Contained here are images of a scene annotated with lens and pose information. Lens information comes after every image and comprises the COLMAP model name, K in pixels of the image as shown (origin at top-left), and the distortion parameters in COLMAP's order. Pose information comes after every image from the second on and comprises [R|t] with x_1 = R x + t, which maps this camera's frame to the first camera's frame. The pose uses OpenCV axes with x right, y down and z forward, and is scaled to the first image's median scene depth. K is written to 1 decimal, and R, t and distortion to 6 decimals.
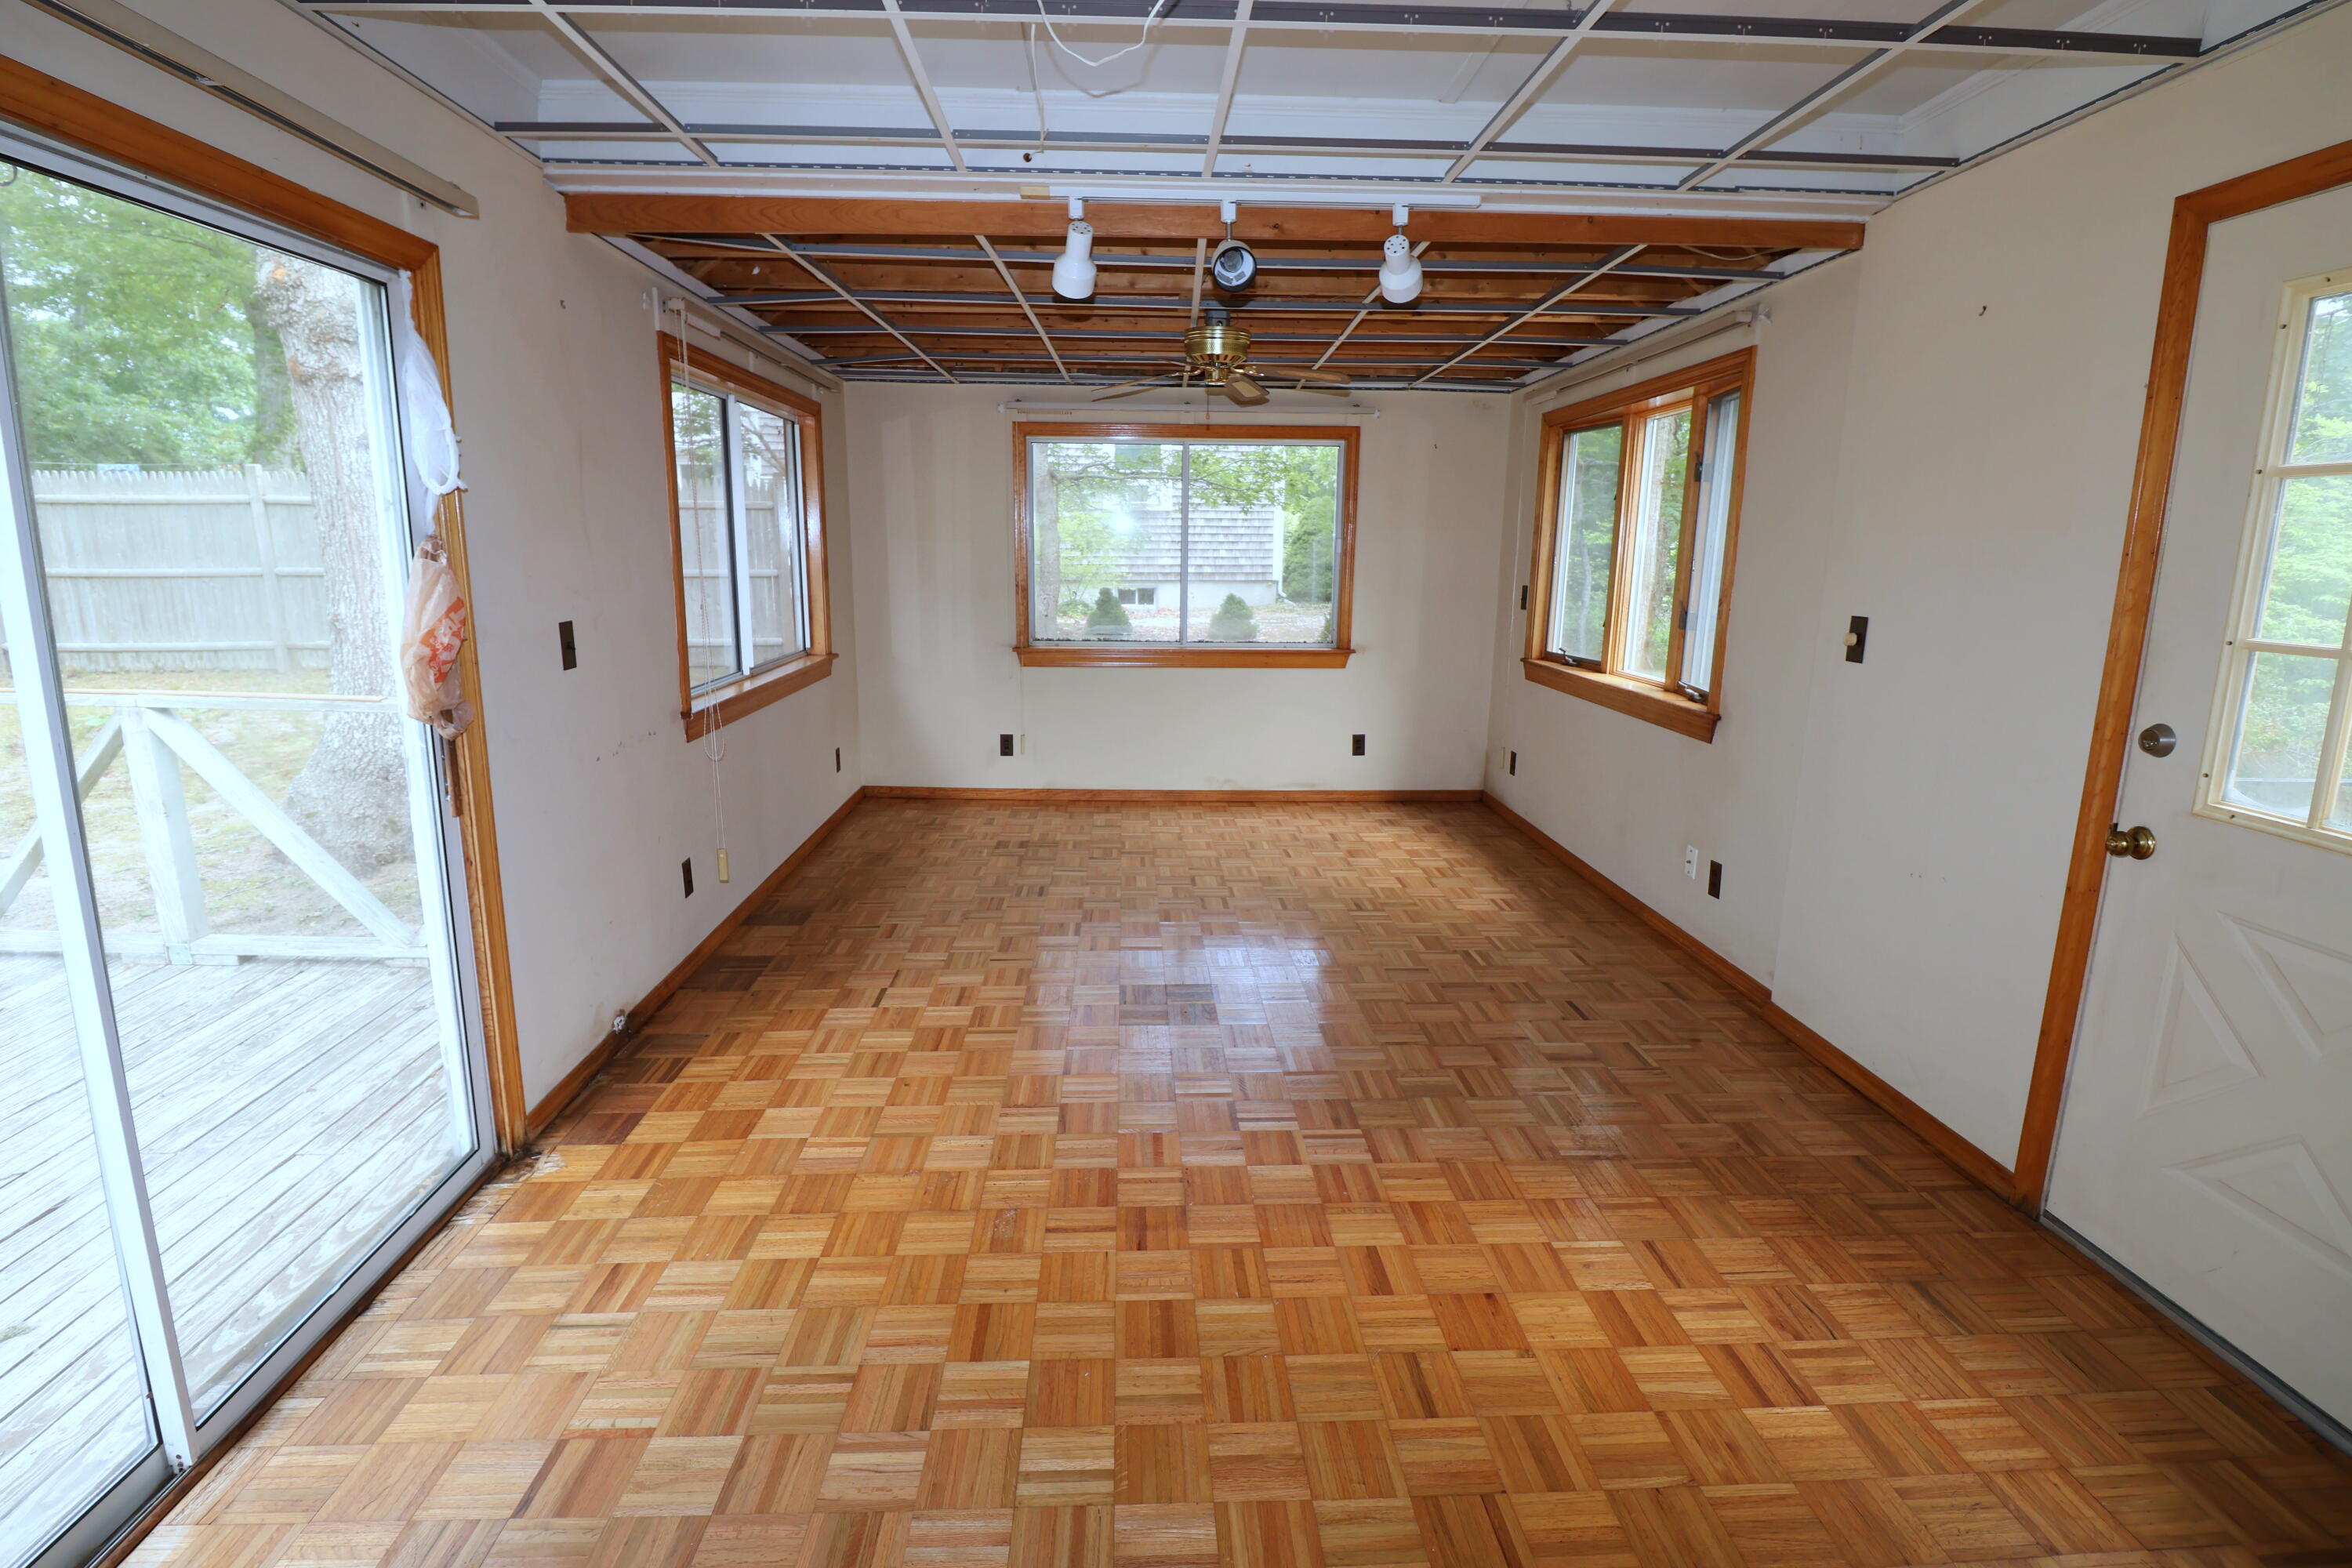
lens RADIAL K [[1075.4, 0, 1169.8], [0, 1075.4, 749.6], [0, 0, 1]] dist [0.002027, -0.014327]
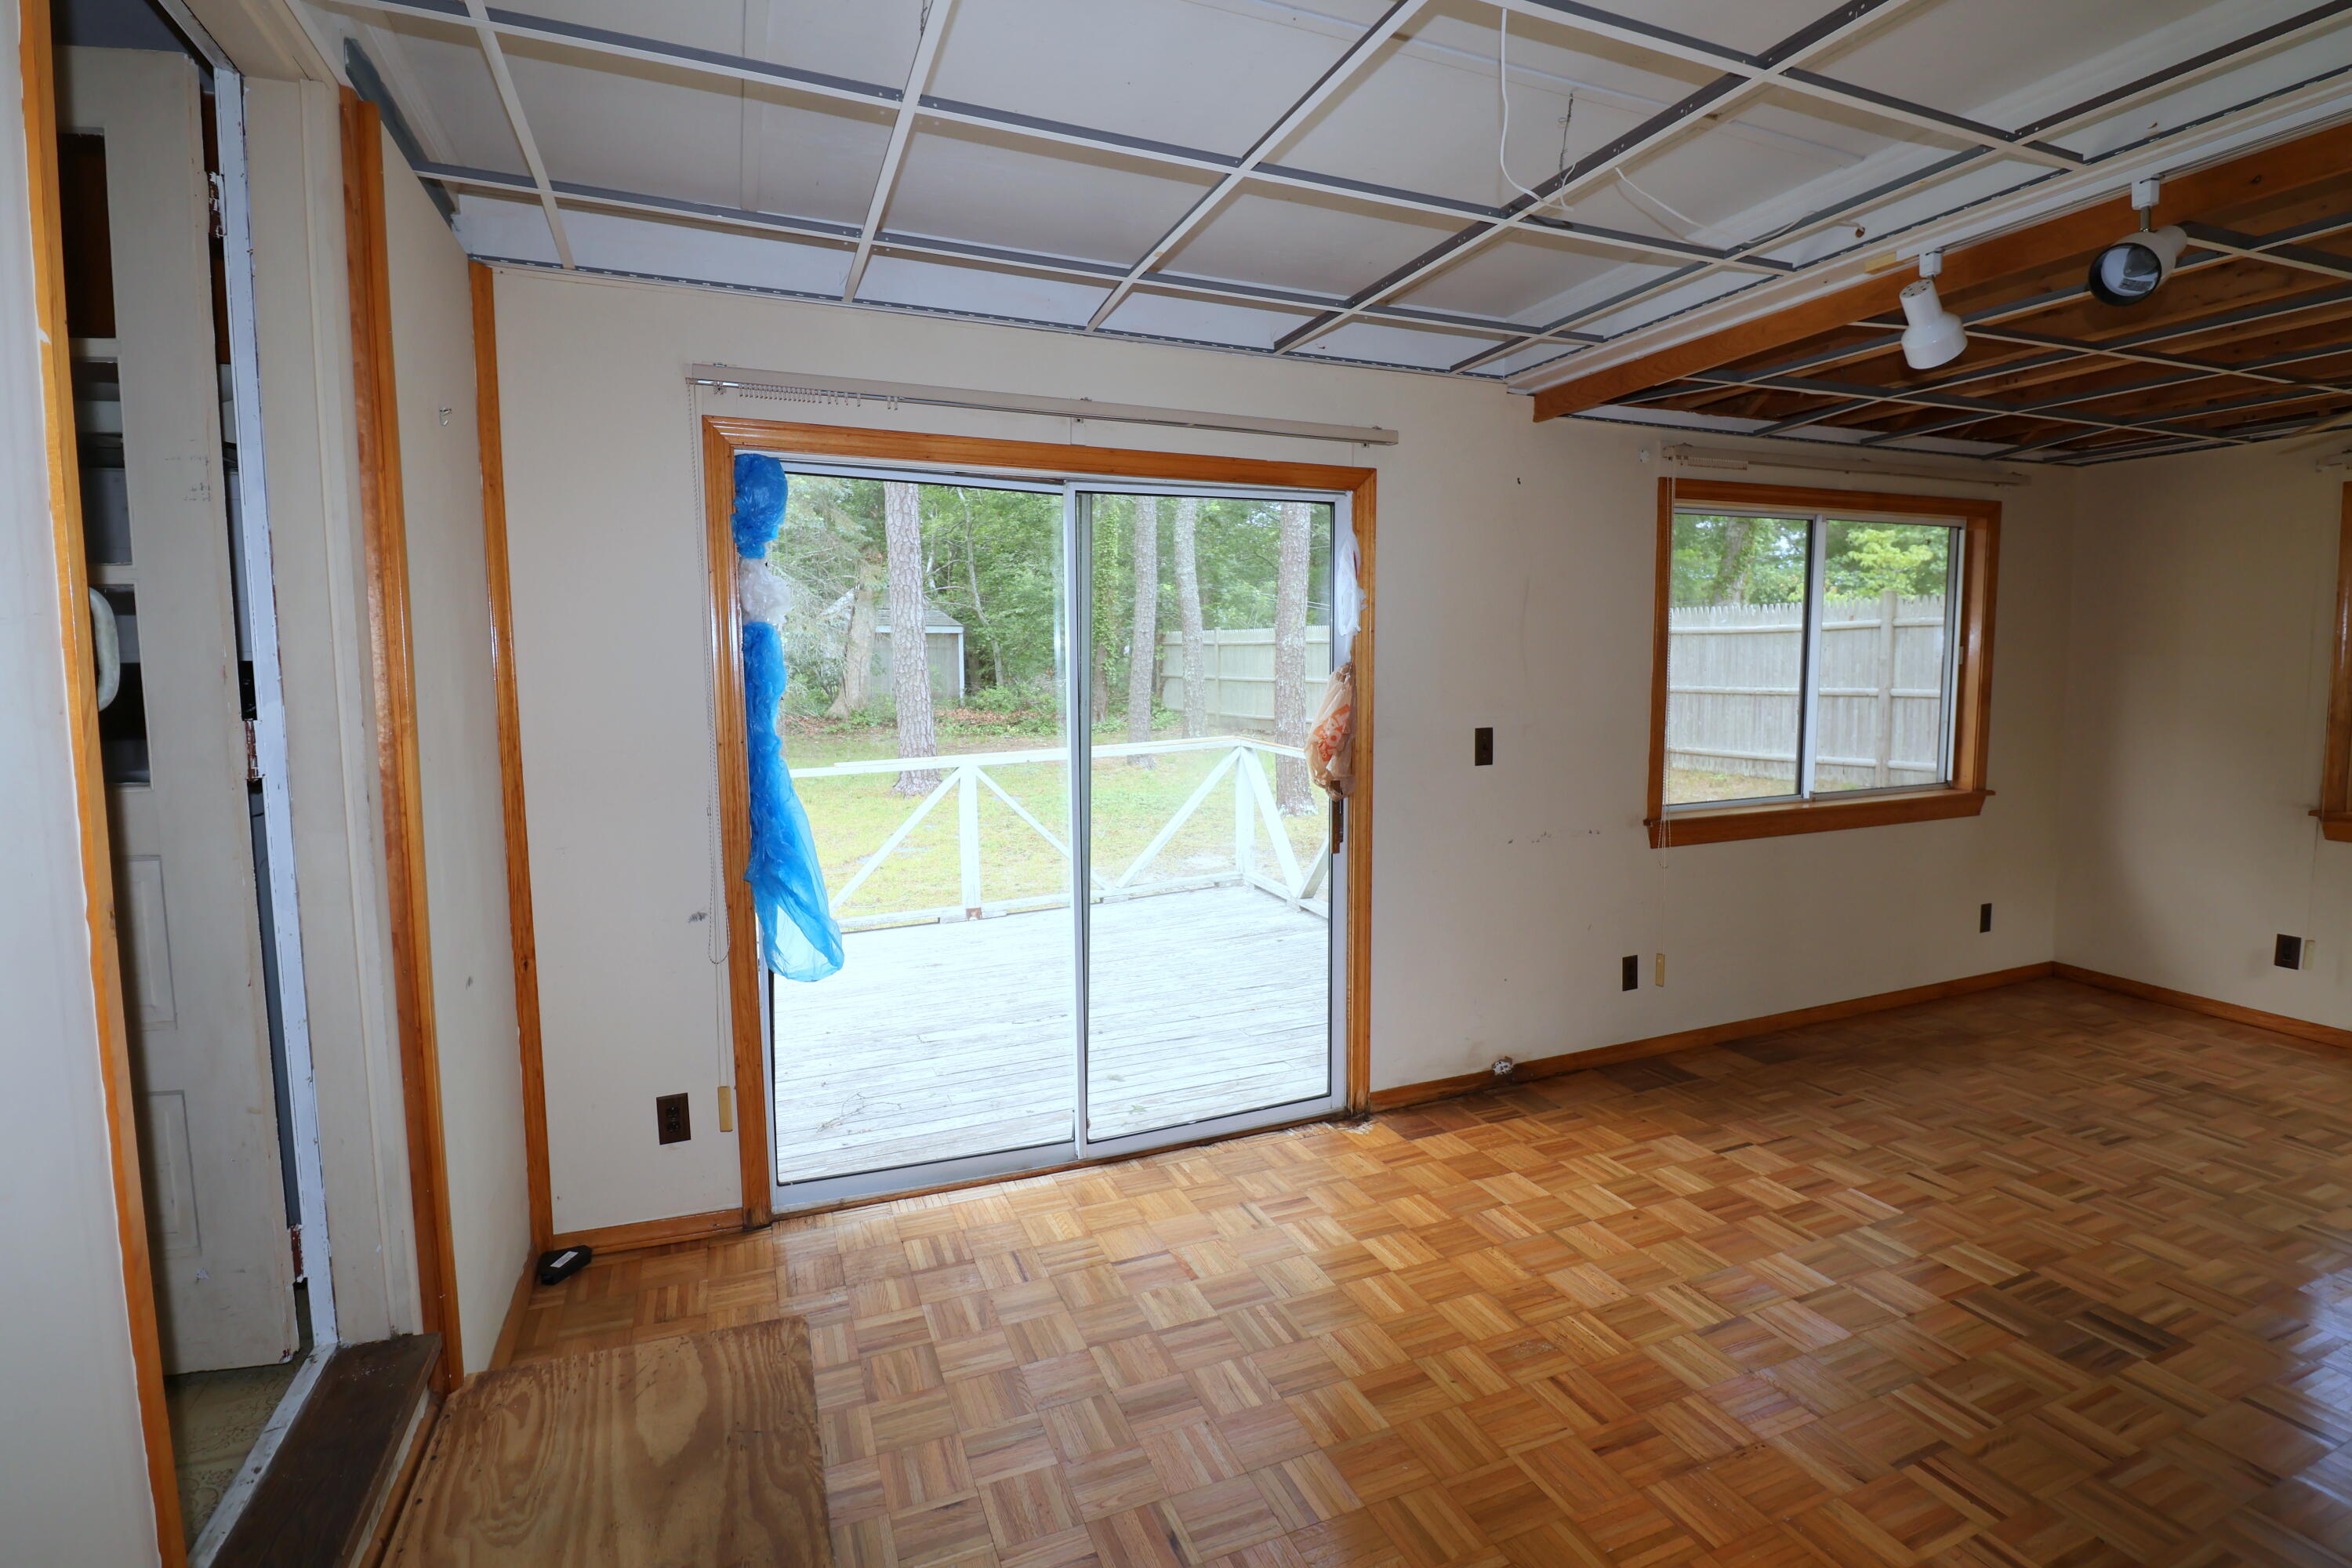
lens RADIAL K [[1075.4, 0, 1169.8], [0, 1075.4, 749.6], [0, 0, 1]] dist [0.002027, -0.014327]
pose [[0.344663, 0.060497, -0.936775, 0.523937], [-0.163575, 0.986525, 0.003527, -0.039866], [0.924365, 0.152018, 0.349914, 0.229573]]
